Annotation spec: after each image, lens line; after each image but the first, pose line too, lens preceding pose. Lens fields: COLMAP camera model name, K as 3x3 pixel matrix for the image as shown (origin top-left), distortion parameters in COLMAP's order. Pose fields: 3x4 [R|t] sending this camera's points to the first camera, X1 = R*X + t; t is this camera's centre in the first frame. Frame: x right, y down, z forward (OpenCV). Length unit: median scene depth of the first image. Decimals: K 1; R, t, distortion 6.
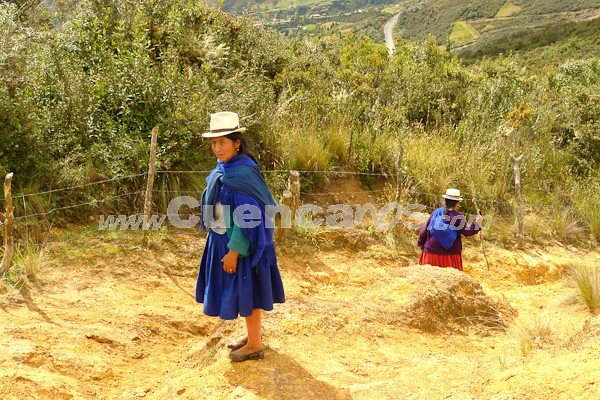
lens RADIAL K [[834.3, 0, 298.4], [0, 834.3, 198.3], [0, 0, 1]] dist [0.108351, 0.000000]
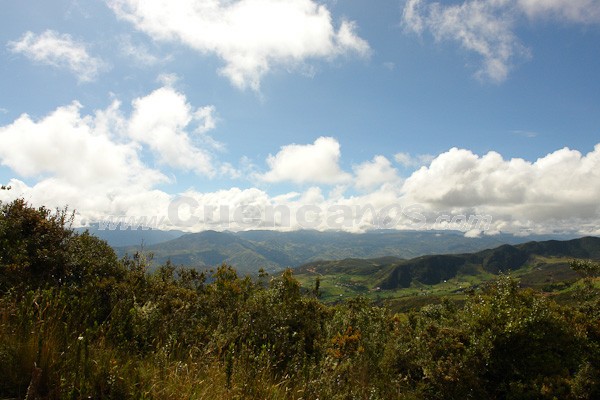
lens RADIAL K [[416.7, 0, 294.5], [0, 416.7, 210.6], [0, 0, 1]] dist [-0.086126, 0.048375]
pose [[0.997180, 0.030093, -0.068755, 0.221162], [-0.056786, 0.901516, -0.429003, -0.039127], [0.049074, 0.431698, 0.900682, 0.556080]]
